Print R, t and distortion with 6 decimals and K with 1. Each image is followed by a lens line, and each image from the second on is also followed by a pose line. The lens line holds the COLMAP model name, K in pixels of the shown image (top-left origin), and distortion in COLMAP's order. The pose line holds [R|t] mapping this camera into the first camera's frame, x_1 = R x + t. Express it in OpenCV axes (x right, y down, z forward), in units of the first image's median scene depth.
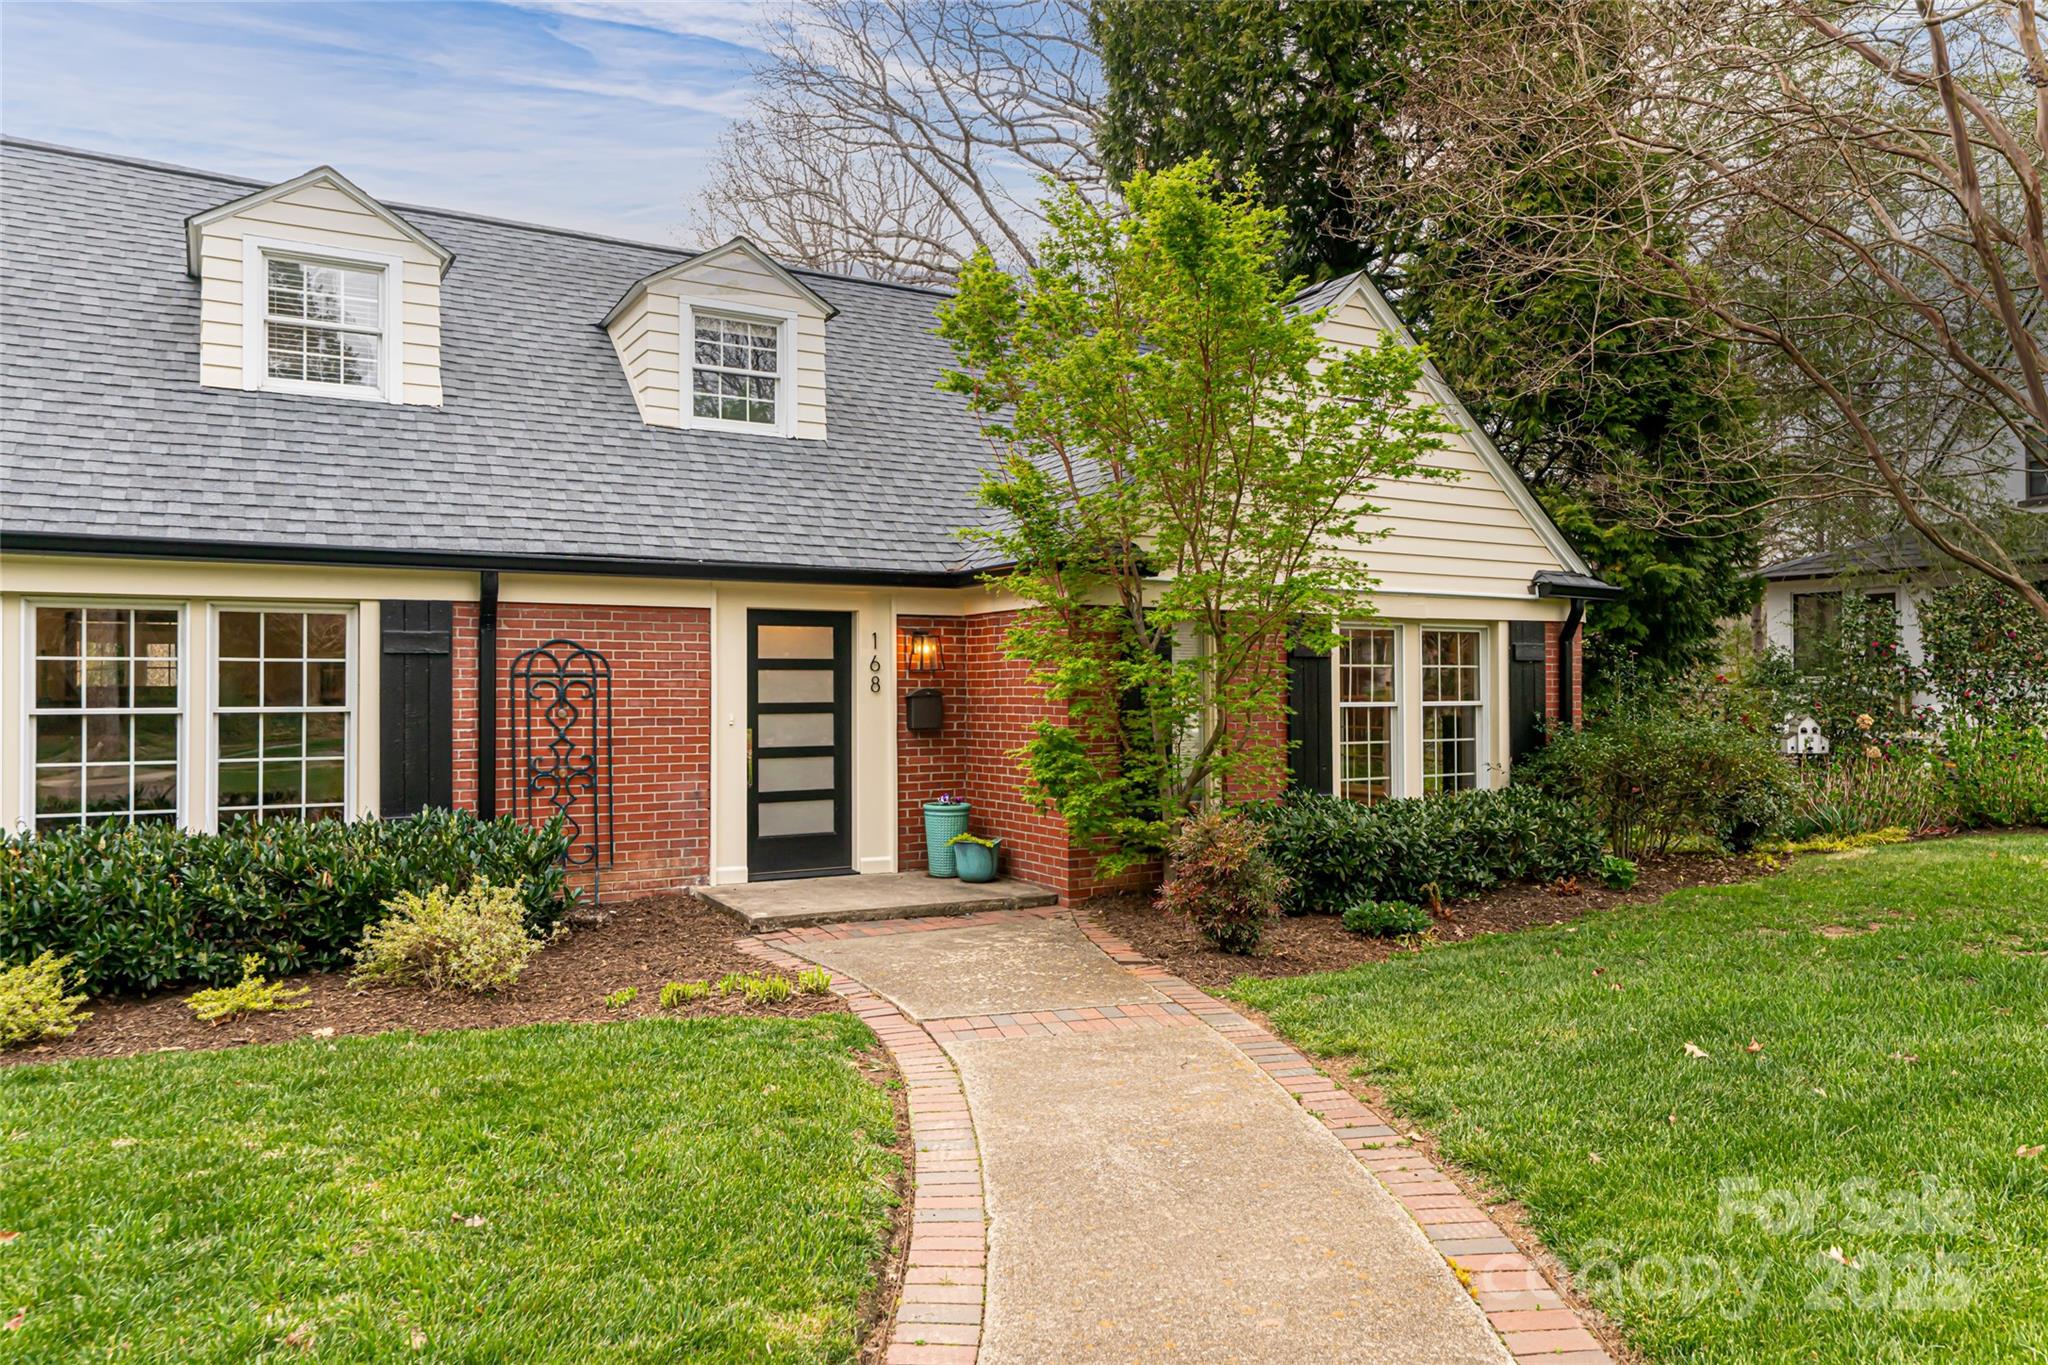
lens RADIAL K [[1368.2, 0, 1024.0], [0, 1368.2, 682.5], [0, 0, 1]] dist [0.003135, 0.002893]
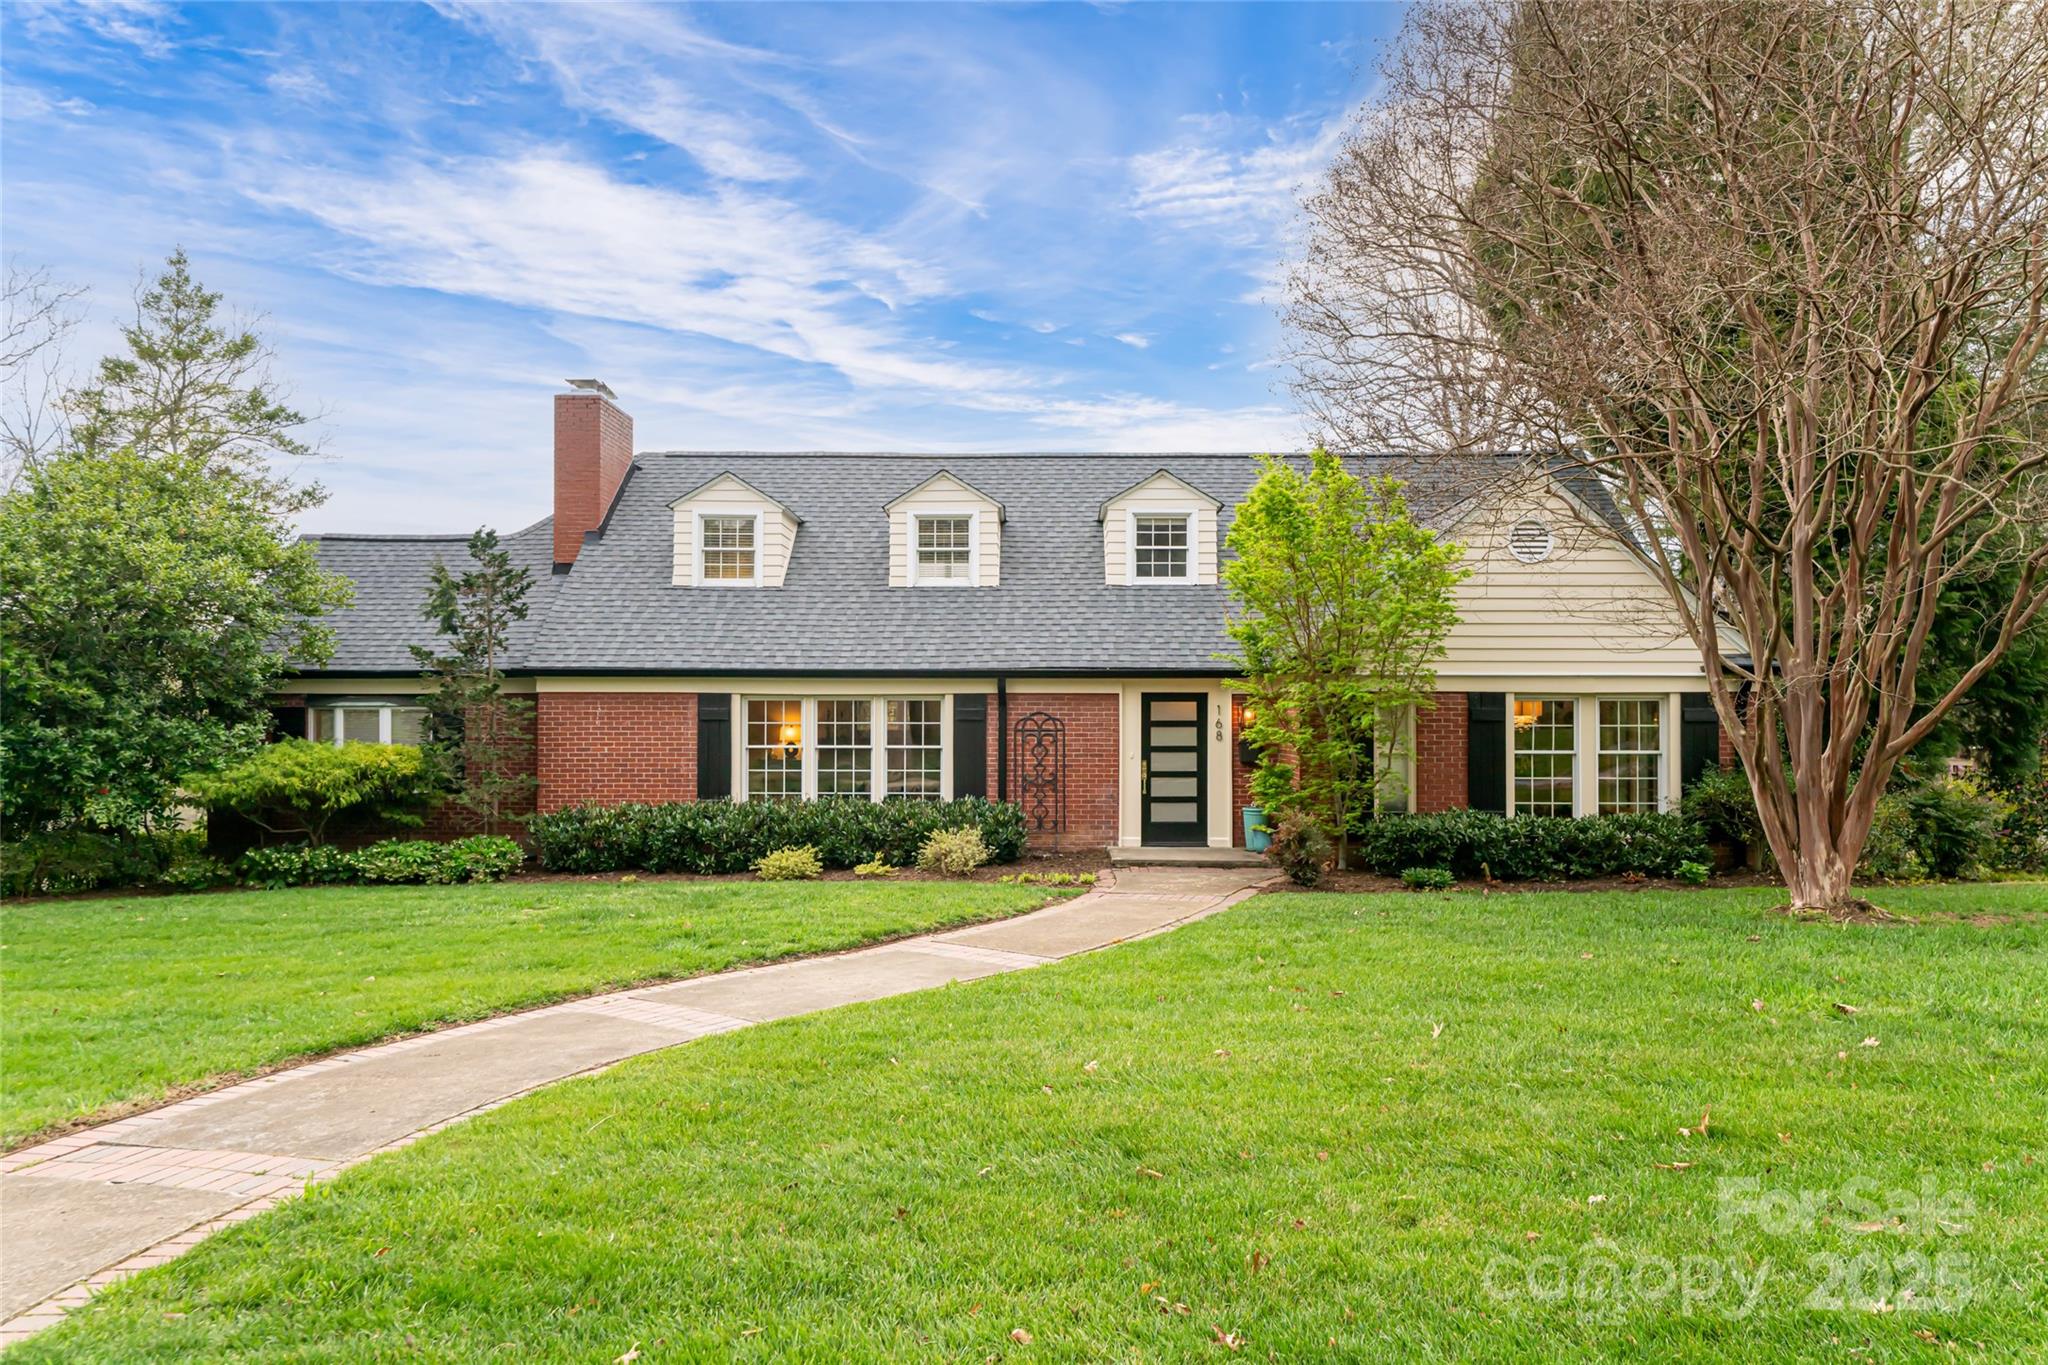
lens RADIAL K [[1368.2, 0, 1024.0], [0, 1368.2, 682.5], [0, 0, 1]] dist [0.003135, 0.002893]
pose [[0.857957, -0.008664, -0.513648, 0.555221], [-0.001015, 0.999827, -0.018560, -0.032706], [0.513720, 0.016445, 0.857800, -0.579058]]
